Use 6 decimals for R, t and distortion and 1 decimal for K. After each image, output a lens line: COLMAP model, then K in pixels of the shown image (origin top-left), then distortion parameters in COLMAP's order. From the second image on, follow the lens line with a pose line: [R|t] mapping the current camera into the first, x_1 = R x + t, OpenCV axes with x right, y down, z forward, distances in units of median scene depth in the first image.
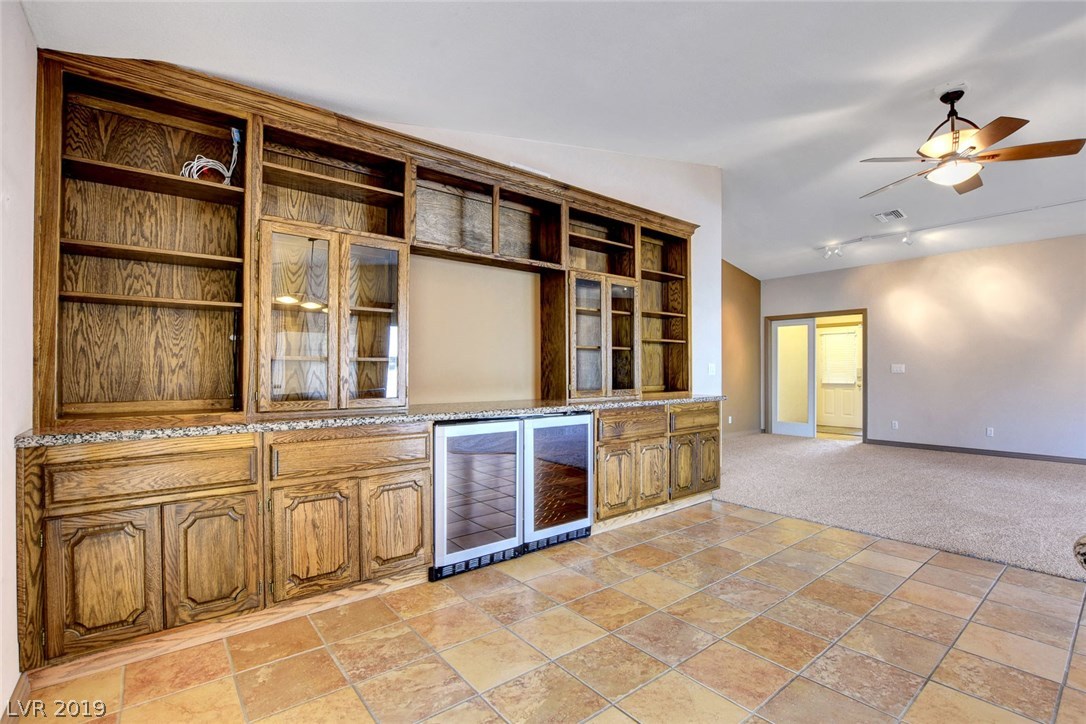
lens RADIAL K [[503.3, 0, 539.1], [0, 503.3, 366.1], [0, 0, 1]] dist [-0.016117, -0.012312]
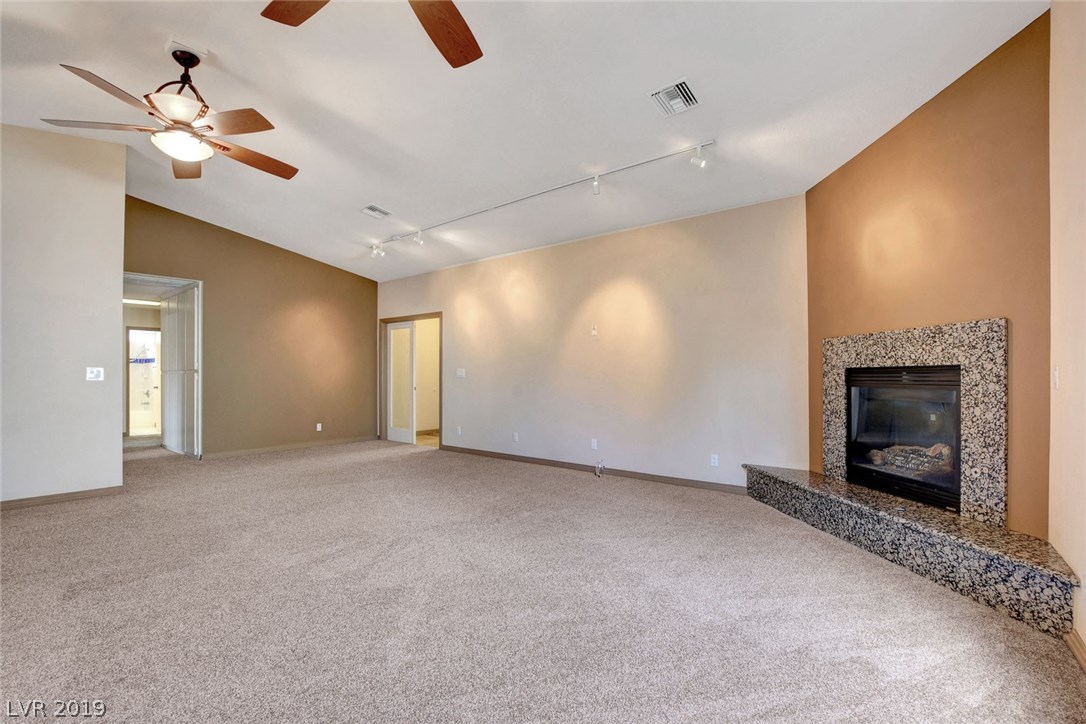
lens RADIAL K [[483.5, 0, 551.0], [0, 483.5, 372.8], [0, 0, 1]] dist [-0.033857, 0.000248]
pose [[0.973409, 0.001601, 0.229069, 1.655982], [-0.002839, 0.999983, 0.005072, -0.002125], [-0.229057, -0.005587, 0.973397, 0.066515]]
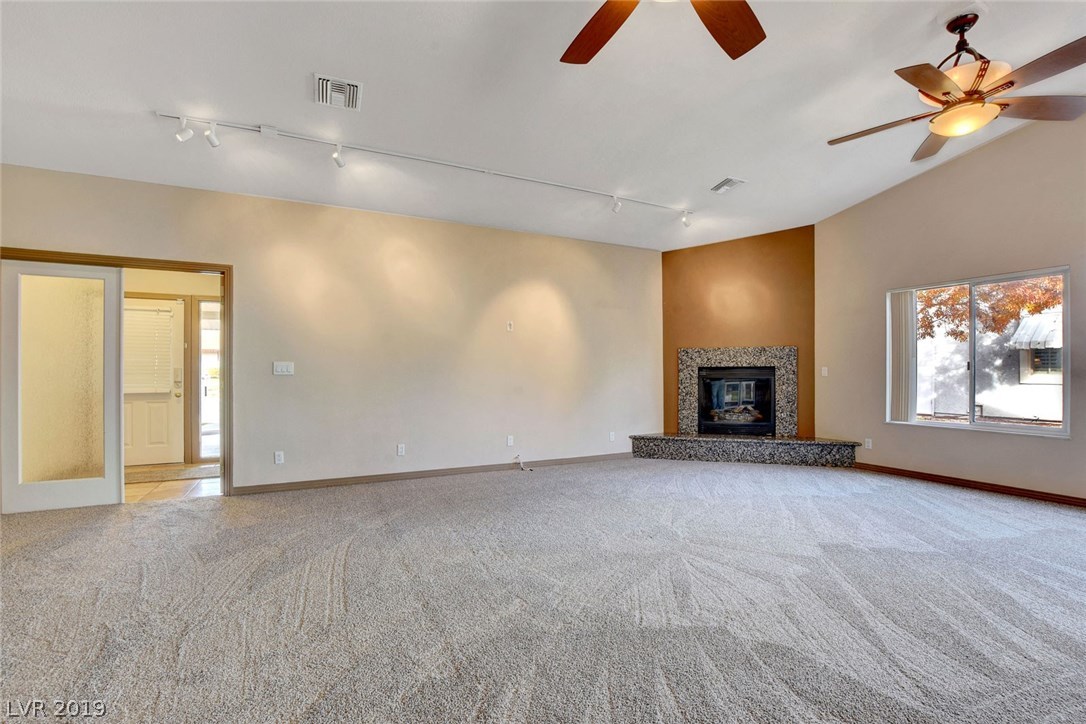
lens RADIAL K [[483.5, 0, 551.0], [0, 483.5, 372.8], [0, 0, 1]] dist [-0.033857, 0.000248]
pose [[0.197800, -0.000715, 0.980242, 0.457974], [-0.008232, 0.999963, 0.002390, 0.015967], [-0.980208, -0.008542, 0.197787, 1.327680]]
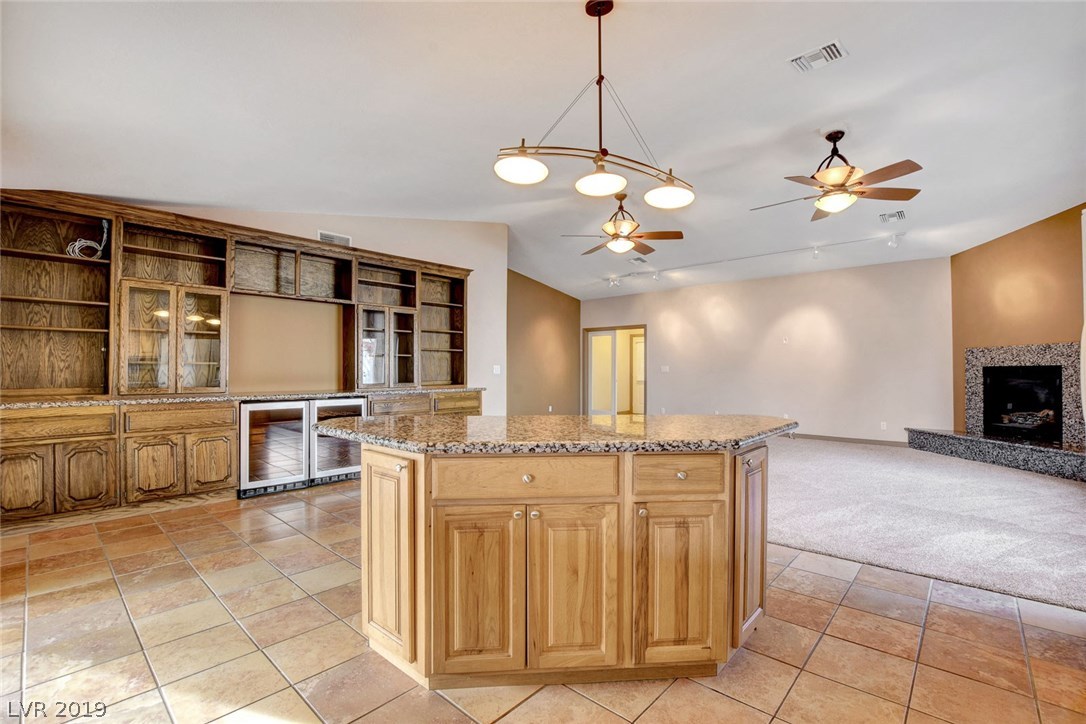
lens RADIAL K [[487.9, 0, 550.1], [0, 487.9, 365.1], [0, 0, 1]] dist [-0.024396, 0.001432]
pose [[0.985767, 0.003376, 0.168084, 0.464357], [-0.003170, 0.999994, -0.001494, -0.007818], [-0.168088, 0.000940, 0.985772, -0.646118]]
